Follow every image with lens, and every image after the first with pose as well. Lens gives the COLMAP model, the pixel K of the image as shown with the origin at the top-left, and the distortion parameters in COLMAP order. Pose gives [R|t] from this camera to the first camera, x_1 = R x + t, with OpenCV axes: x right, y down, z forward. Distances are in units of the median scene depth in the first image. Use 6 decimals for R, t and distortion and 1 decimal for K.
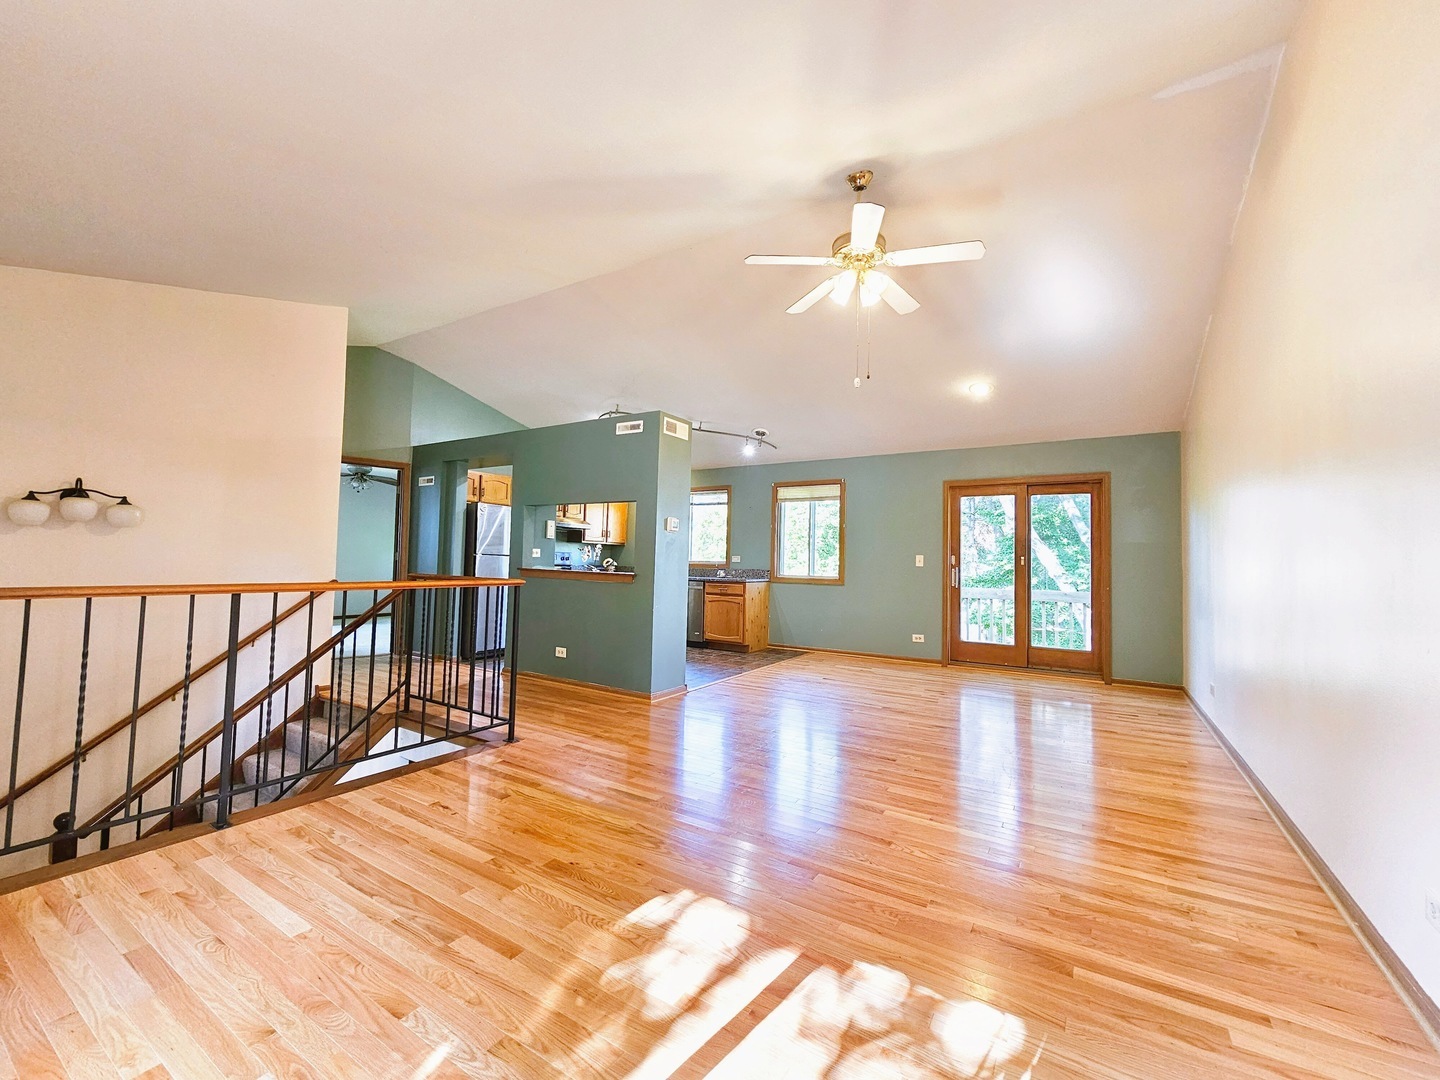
lens RADIAL K [[595.9, 0, 722.7], [0, 595.9, 537.8], [0, 0, 1]] dist [0.000713, -0.000563]
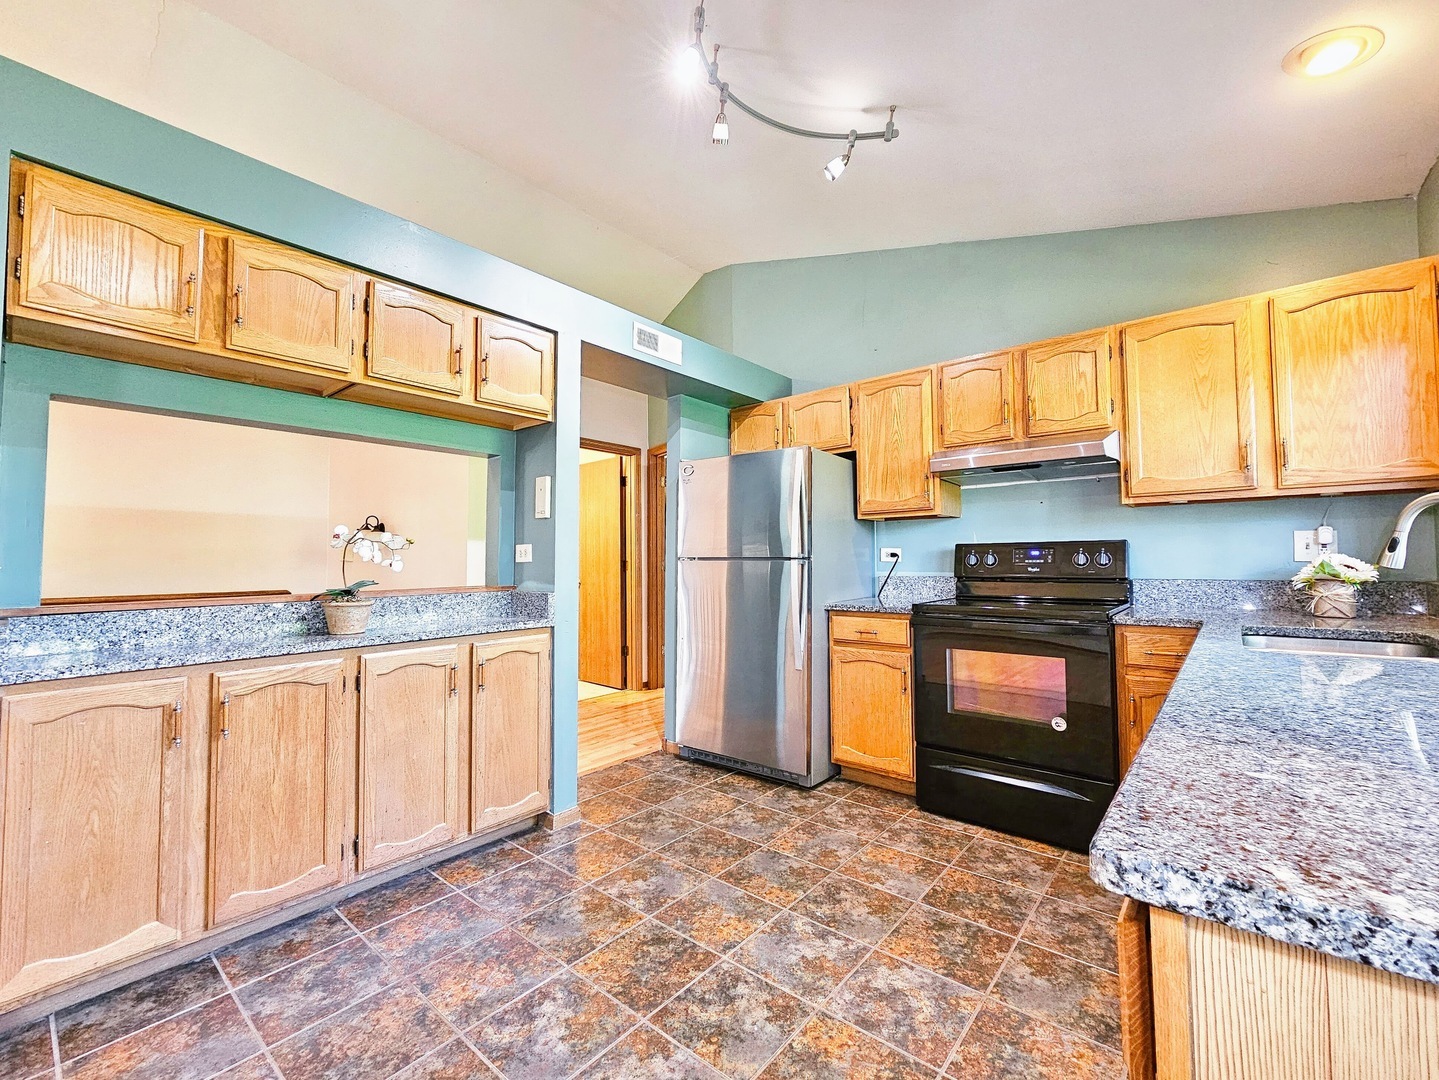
lens RADIAL K [[595.5, 0, 688.9], [0, 595.5, 539.0], [0, 0, 1]] dist [0.000713, -0.000563]
pose [[-0.138403, -0.064576, -0.988268, 0.089490], [0.047153, 0.996311, -0.071705, 0.038854], [0.989253, -0.056524, -0.134847, 0.882436]]
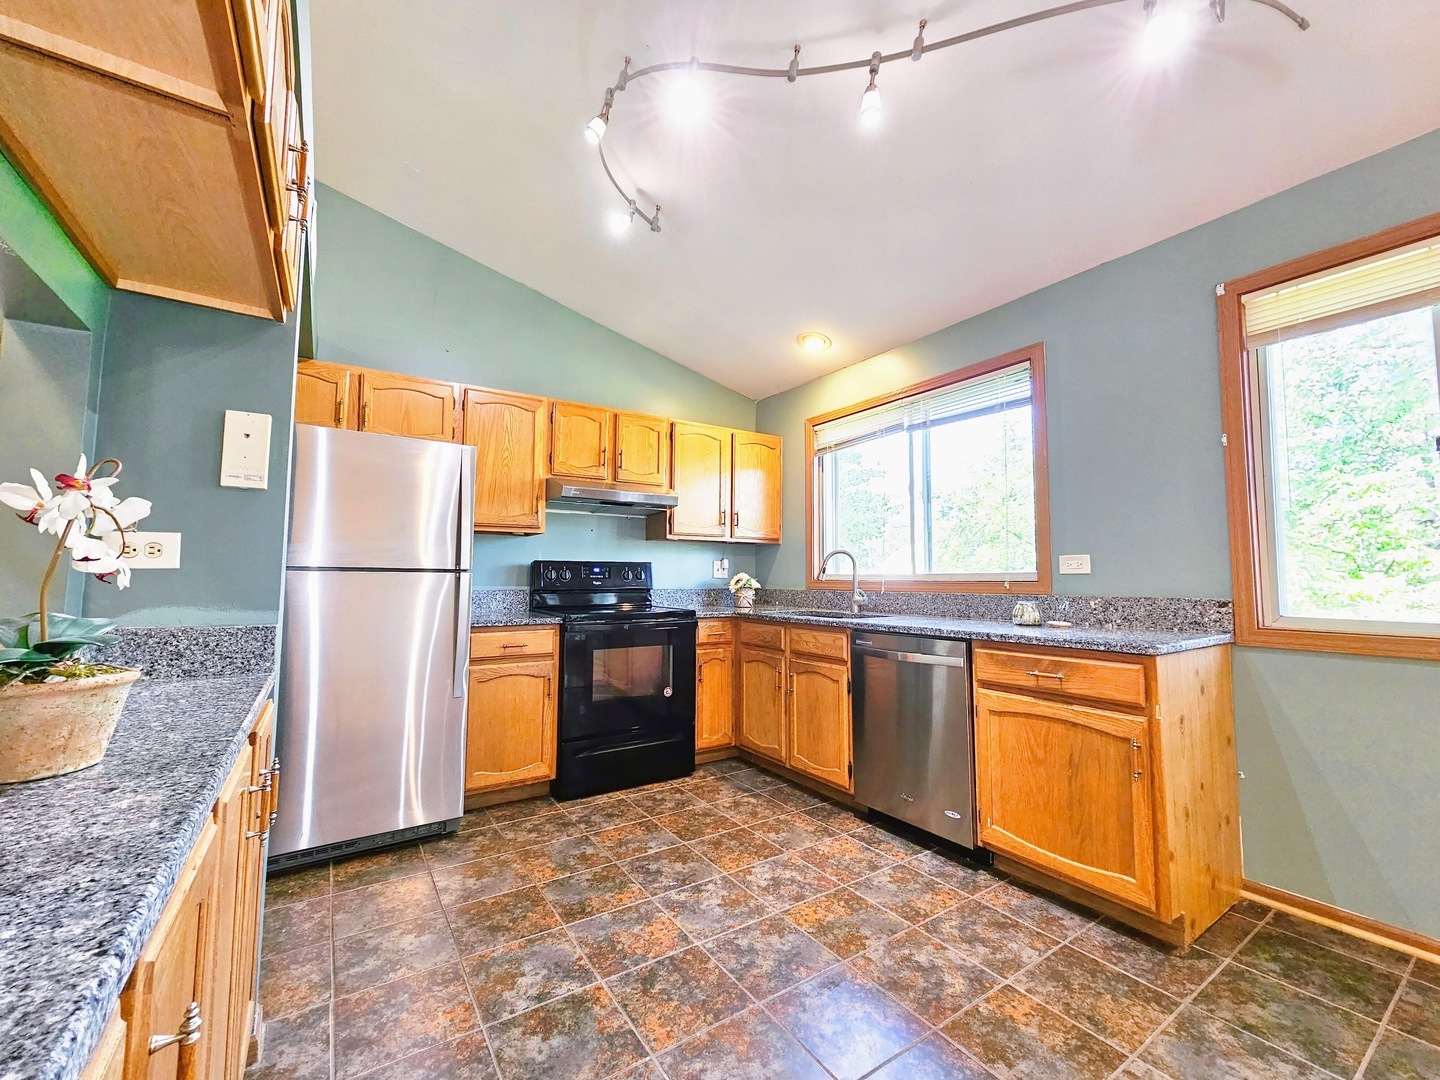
lens RADIAL K [[595.9, 0, 732.1], [0, 595.9, 538.9], [0, 0, 1]] dist [0.000713, -0.000563]
pose [[0.915826, -0.049255, -0.398544, -0.018124], [0.038839, 0.998661, -0.034172, 0.026956], [0.399693, 0.015817, 0.916512, 0.658254]]
